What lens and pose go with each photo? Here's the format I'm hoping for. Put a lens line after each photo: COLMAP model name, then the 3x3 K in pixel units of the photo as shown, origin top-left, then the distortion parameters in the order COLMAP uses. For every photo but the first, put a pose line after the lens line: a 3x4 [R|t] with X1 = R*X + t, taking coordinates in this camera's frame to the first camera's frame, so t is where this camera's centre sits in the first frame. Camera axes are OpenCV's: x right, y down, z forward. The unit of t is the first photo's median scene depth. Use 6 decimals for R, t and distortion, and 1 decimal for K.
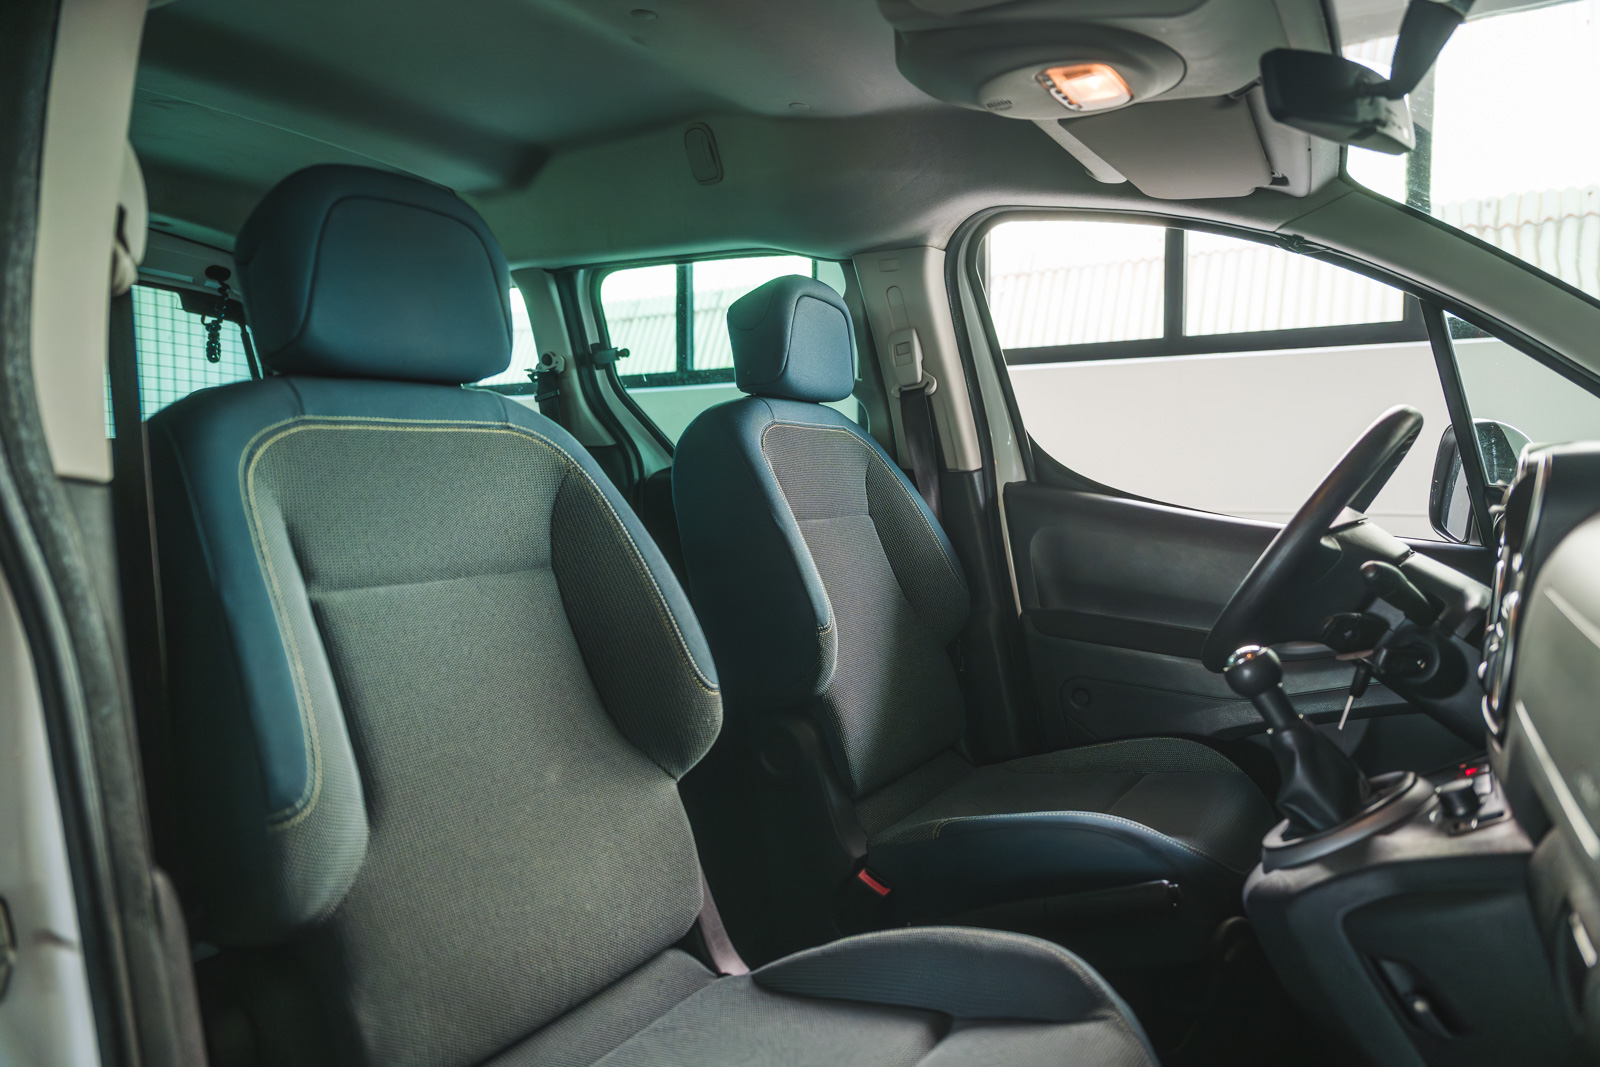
lens RADIAL K [[1077.7, 0, 775.9], [0, 1077.7, 528.4], [0, 0, 1]] dist [0.006979, 0.007613]
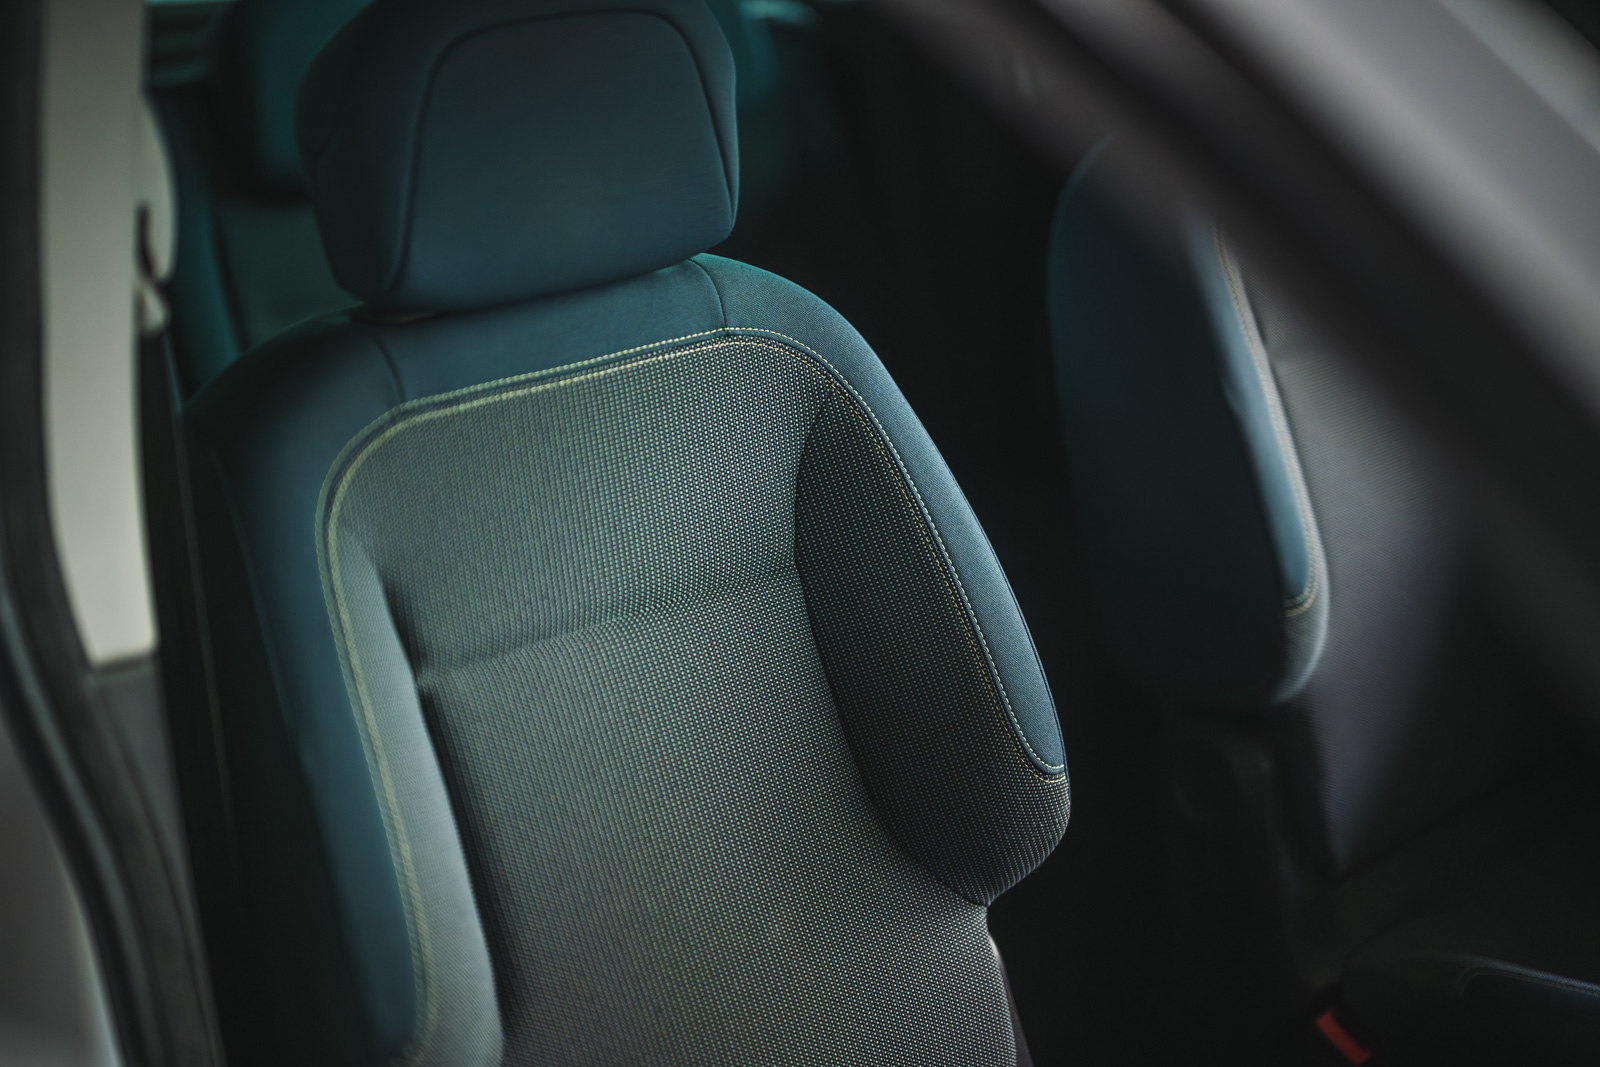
lens RADIAL K [[2315.0, 0, 795.2], [0, 2315.0, 531.9], [0, 0, 1]] dist [0.028196, 0.000000]
pose [[0.964886, 0.096991, -0.244104, 0.111609], [-0.020896, 0.954727, 0.296749, -0.384705], [0.261835, -0.281228, 0.923230, -0.197939]]
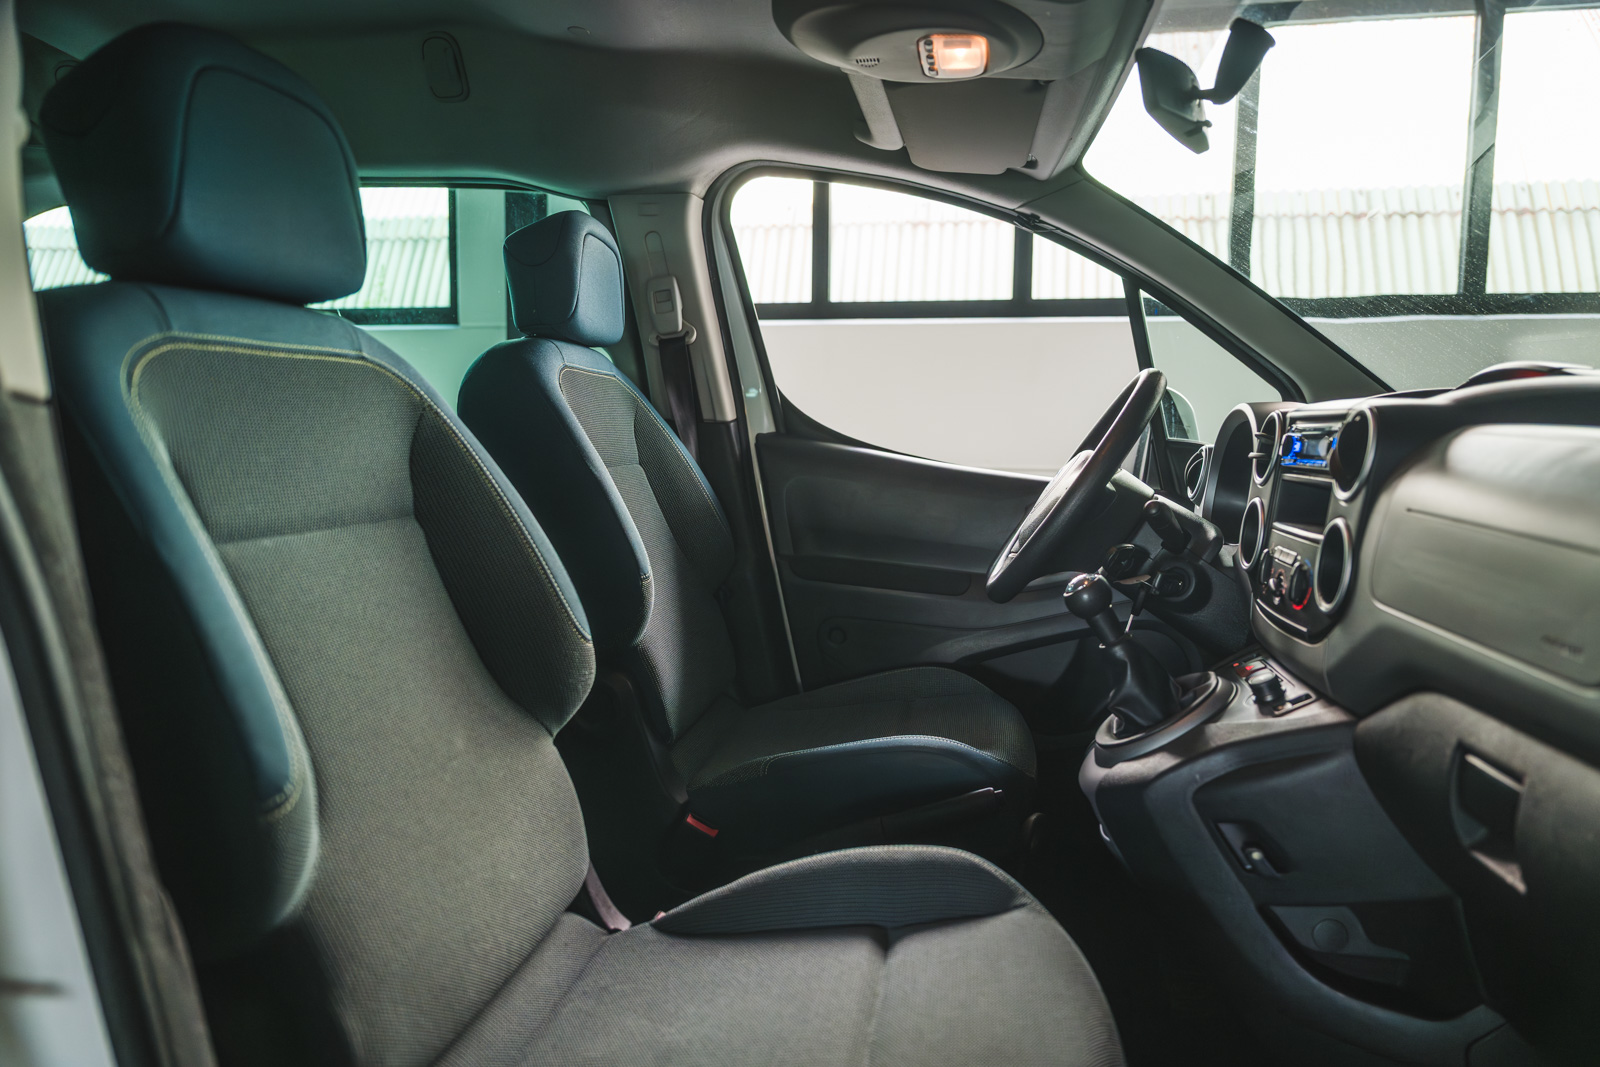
lens RADIAL K [[1077.7, 0, 771.6], [0, 1077.7, 532.0], [0, 0, 1]] dist [0.006979, 0.007613]
pose [[0.932564, -0.021425, 0.360370, -0.269987], [0.007105, 0.999133, 0.041015, 0.015395], [-0.360936, -0.035689, 0.931907, 0.055222]]
